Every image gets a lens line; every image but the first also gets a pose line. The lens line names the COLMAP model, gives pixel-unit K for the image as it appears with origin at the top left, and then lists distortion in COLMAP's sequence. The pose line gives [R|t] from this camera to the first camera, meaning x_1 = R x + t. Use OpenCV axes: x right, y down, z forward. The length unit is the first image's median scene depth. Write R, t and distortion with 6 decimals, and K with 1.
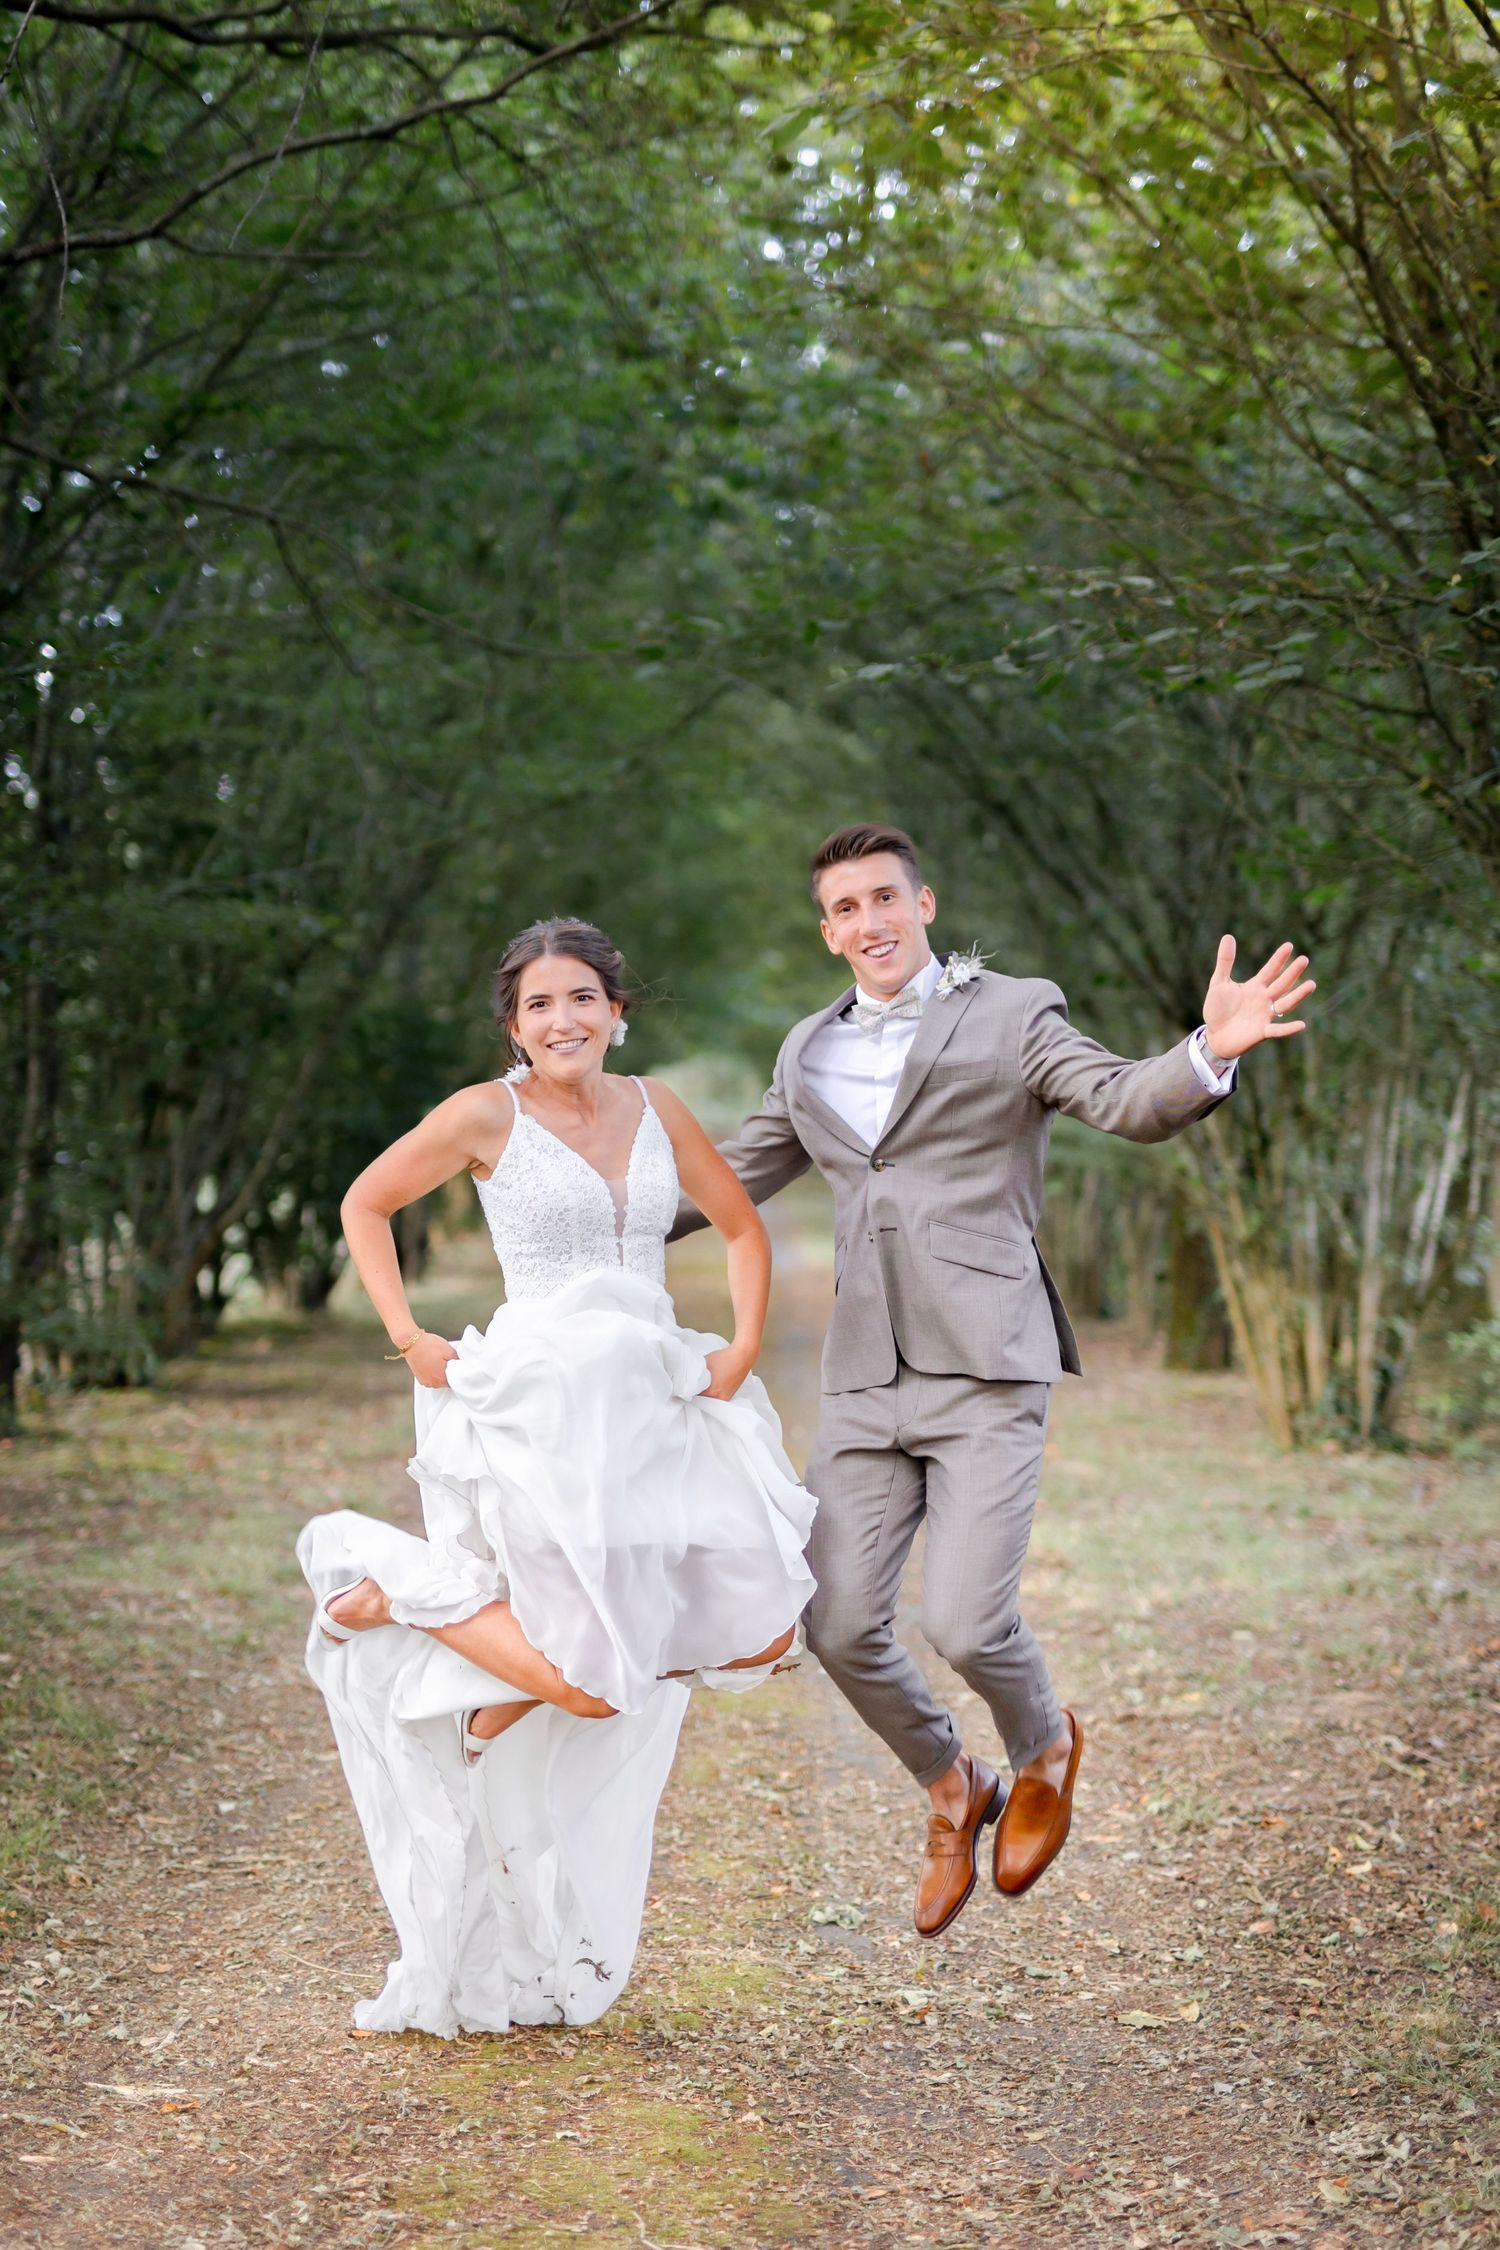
lens RADIAL K [[3132.3, 0, 748.5], [0, 3132.3, 1080.8], [0, 0, 1]] dist [-0.001935, -0.010218]
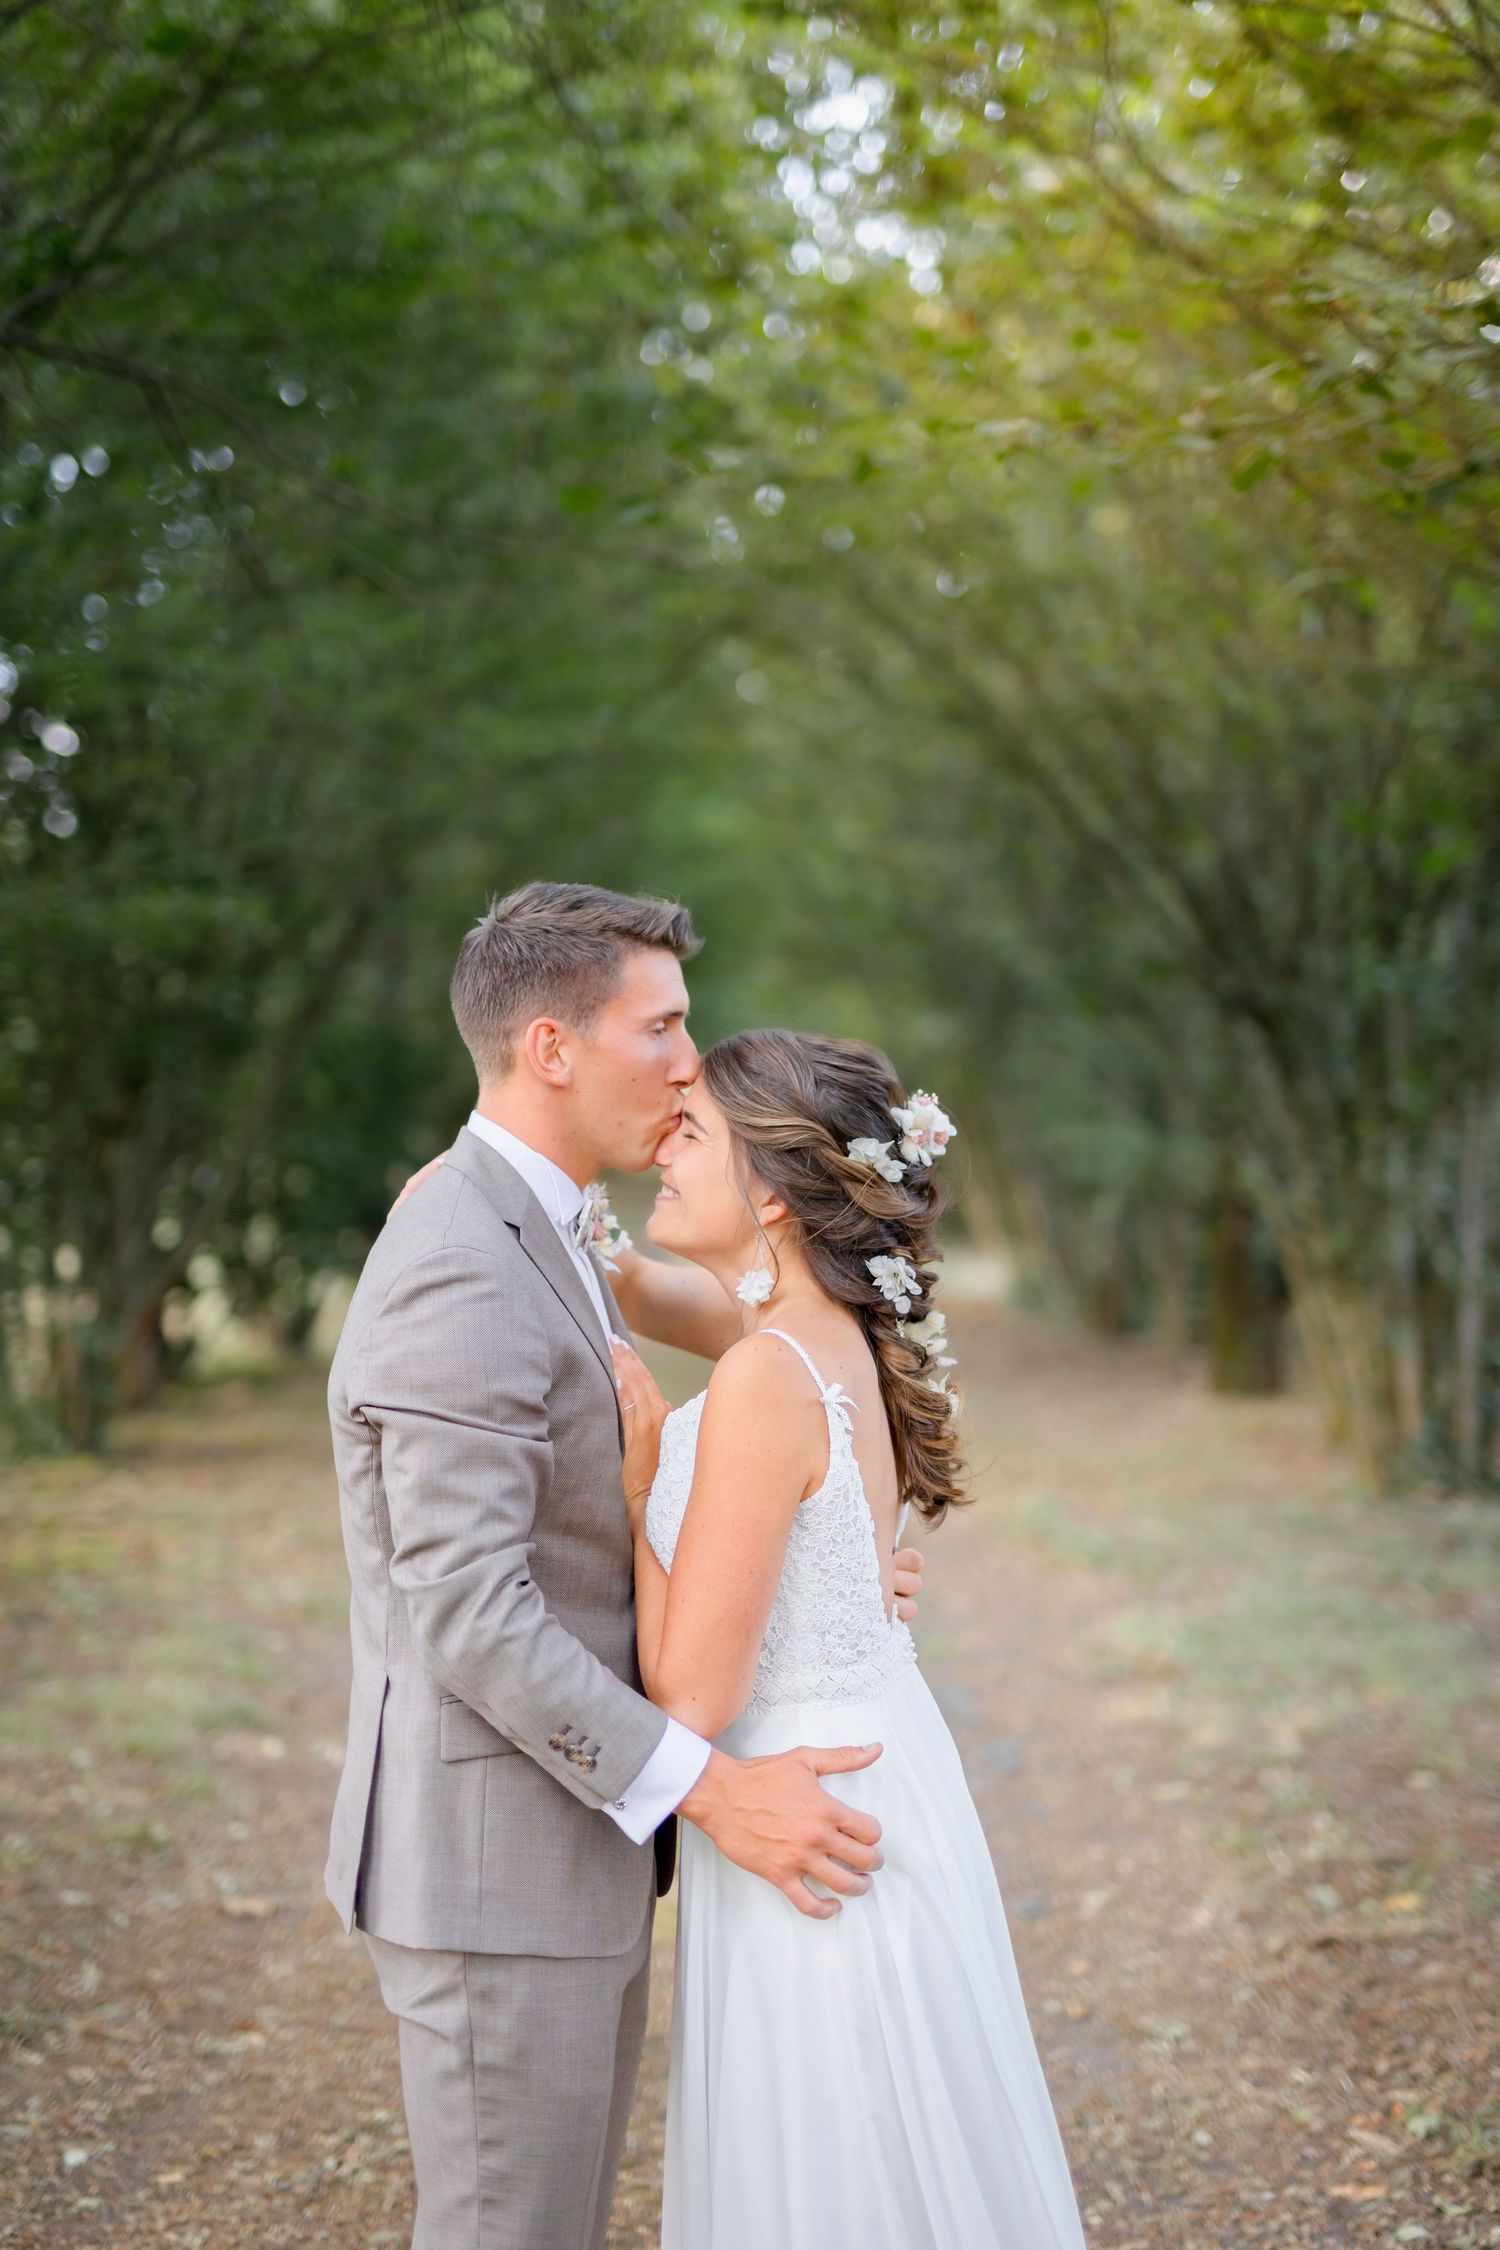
lens RADIAL K [[3026.9, 0, 798.3], [0, 3026.9, 1120.0], [0, 0, 1]] dist [0.013835, 0.007207]
pose [[0.999446, -0.026606, 0.019989, -0.011519], [0.026448, 0.999617, 0.008112, 0.000996], [-0.020197, -0.007578, 0.999767, 0.269257]]
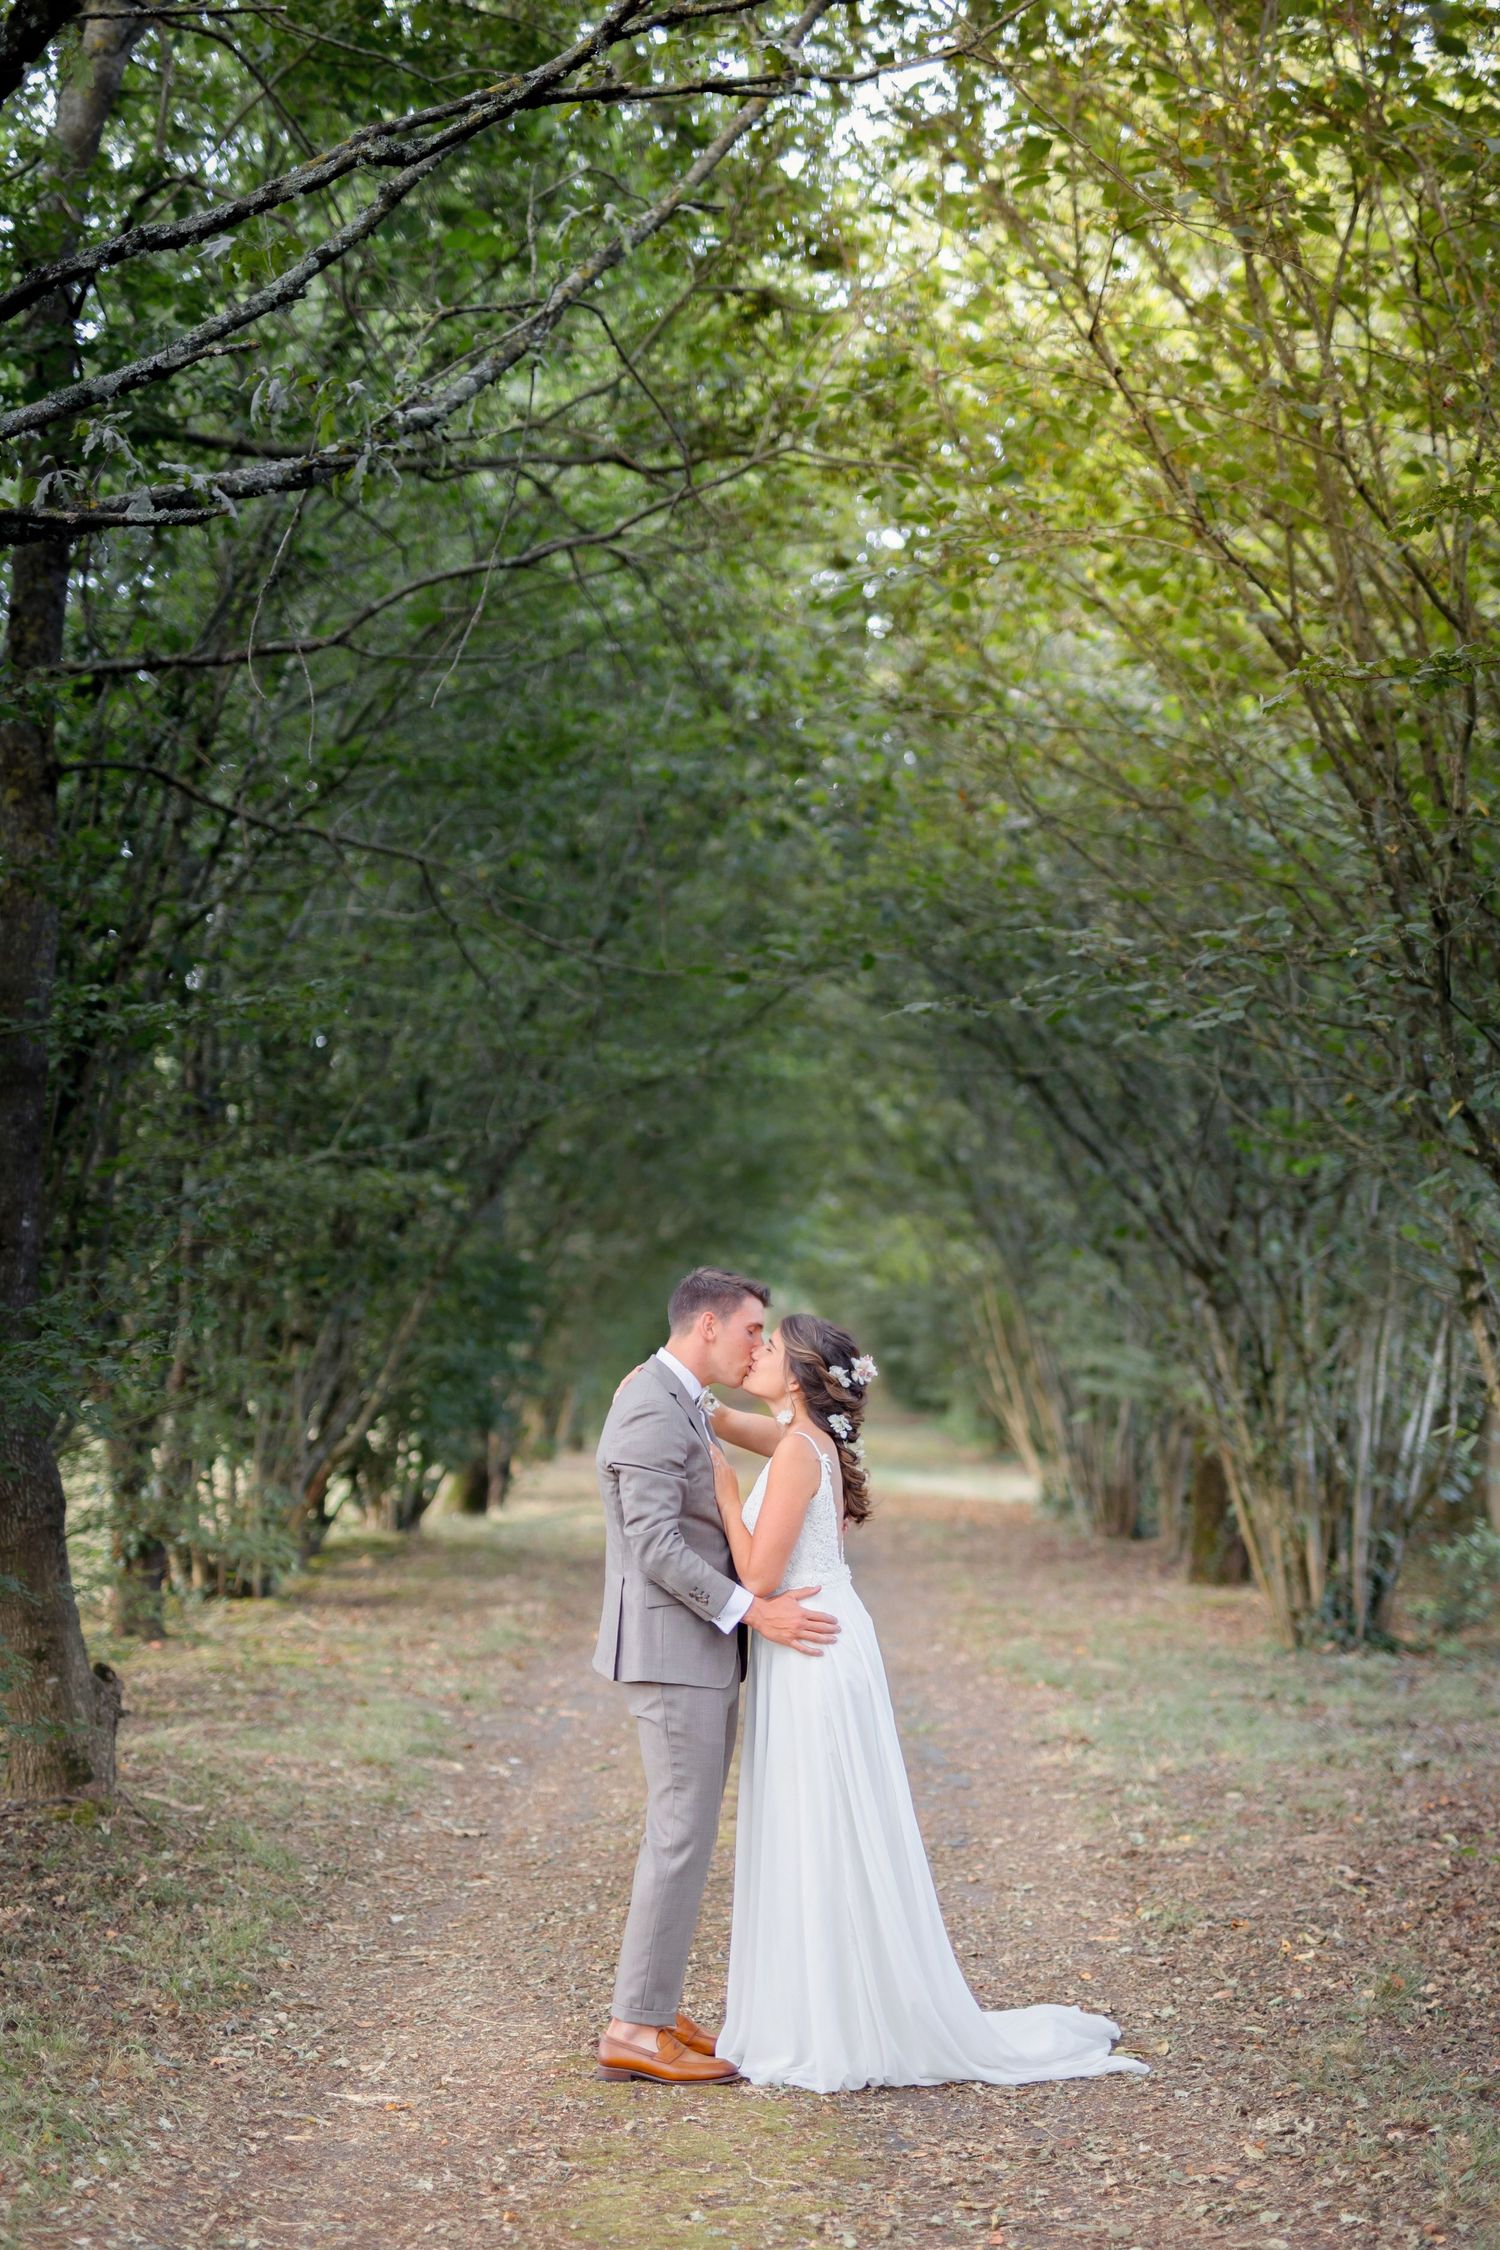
lens RADIAL K [[3026.9, 0, 798.3], [0, 3026.9, 1120.0], [0, 0, 1]] dist [0.013835, 0.007207]
pose [[0.999997, -0.001013, -0.002083, -0.004515], [0.000878, 0.997966, -0.063738, -0.005072], [0.002143, 0.063736, 0.997965, -0.175365]]
